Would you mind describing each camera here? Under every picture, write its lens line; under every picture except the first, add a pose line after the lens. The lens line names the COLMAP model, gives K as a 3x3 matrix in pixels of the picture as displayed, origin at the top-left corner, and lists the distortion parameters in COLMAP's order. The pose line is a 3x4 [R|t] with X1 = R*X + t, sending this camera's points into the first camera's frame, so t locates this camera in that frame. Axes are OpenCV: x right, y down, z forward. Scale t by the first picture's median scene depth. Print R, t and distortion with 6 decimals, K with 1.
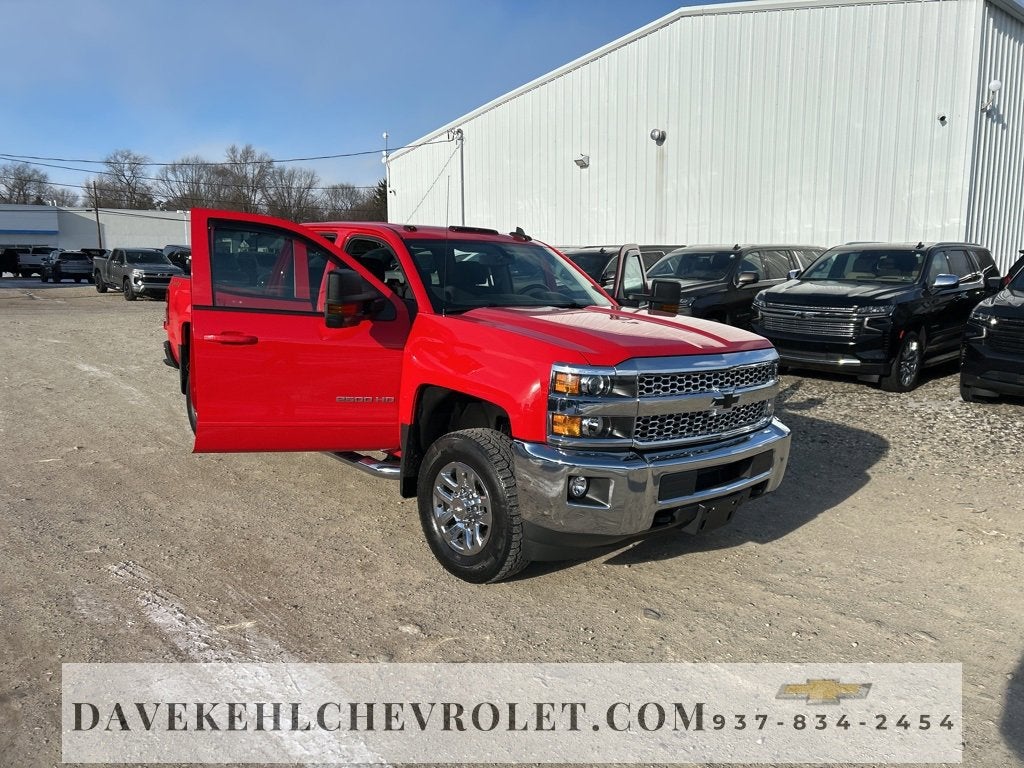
lens RADIAL K [[760.9, 0, 512.0], [0, 760.9, 384.0], [0, 0, 1]] dist [0.044875, -0.042817]
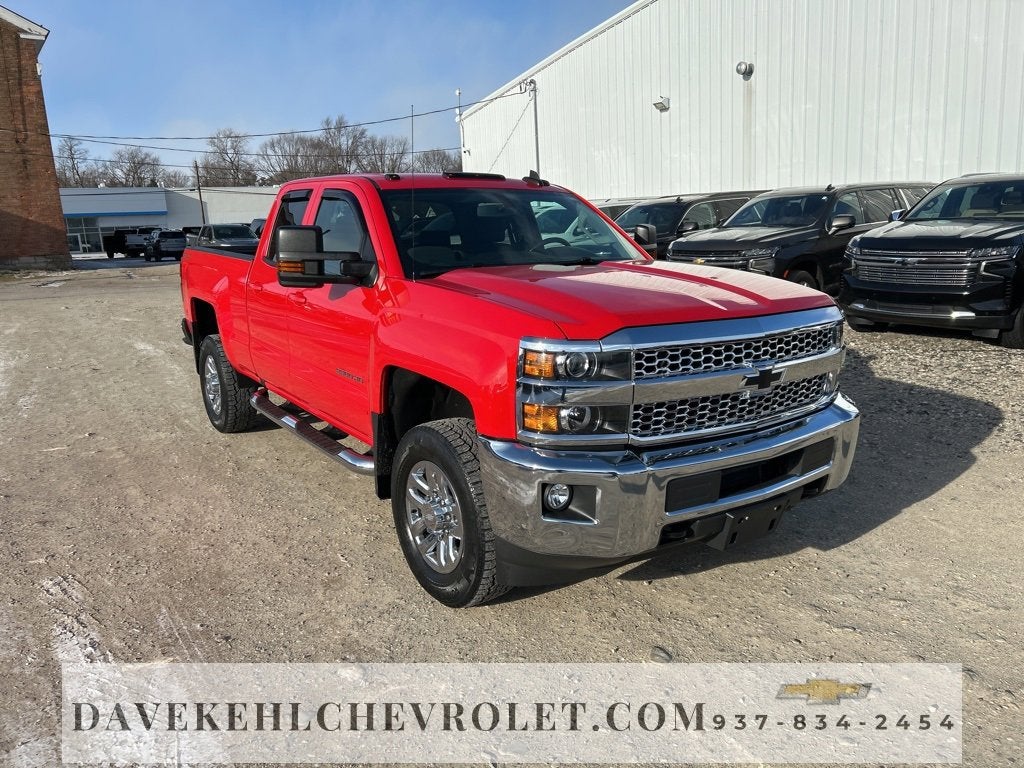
lens RADIAL K [[765.3, 0, 515.1], [0, 765.3, 392.4], [0, 0, 1]] dist [0.043767, -0.037435]
pose [[0.992260, -0.020865, -0.122412, 0.112501], [0.028058, 0.997961, 0.057334, -0.013428], [0.120966, -0.060325, 0.990822, 0.180279]]
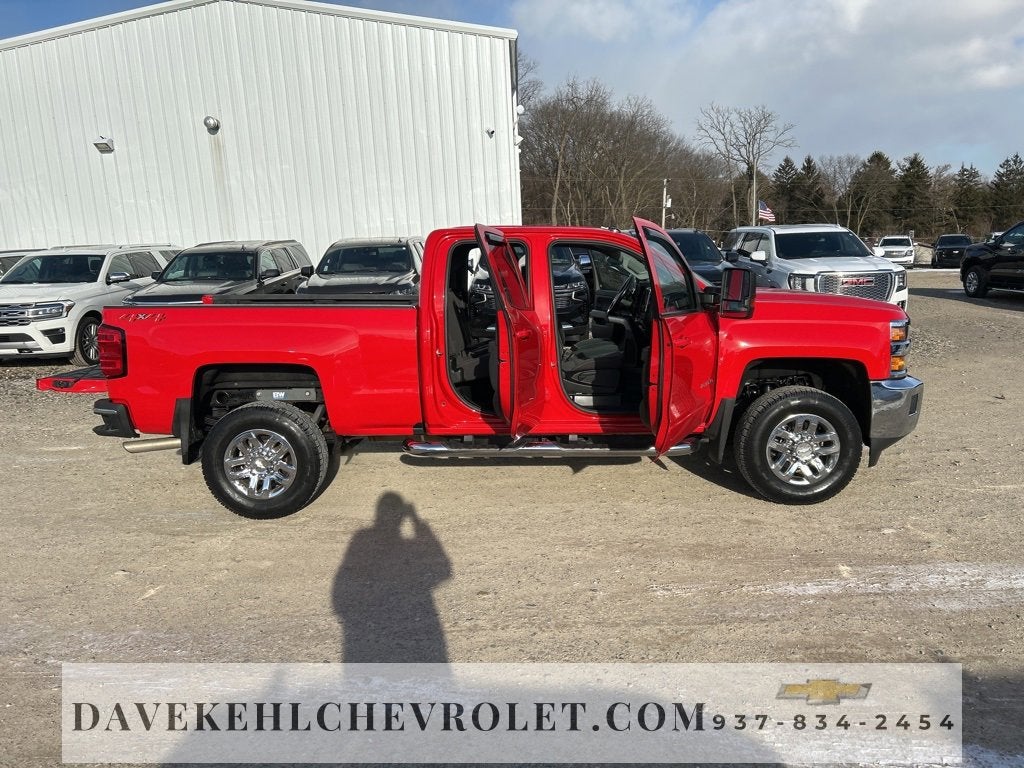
lens RADIAL K [[760.9, 0, 512.0], [0, 760.9, 384.0], [0, 0, 1]] dist [0.044875, -0.042817]
pose [[0.667192, -0.164993, 0.726383, -1.308200], [0.165189, 0.983652, 0.071702, -0.090964], [-0.726338, 0.072151, 0.683540, 0.542992]]
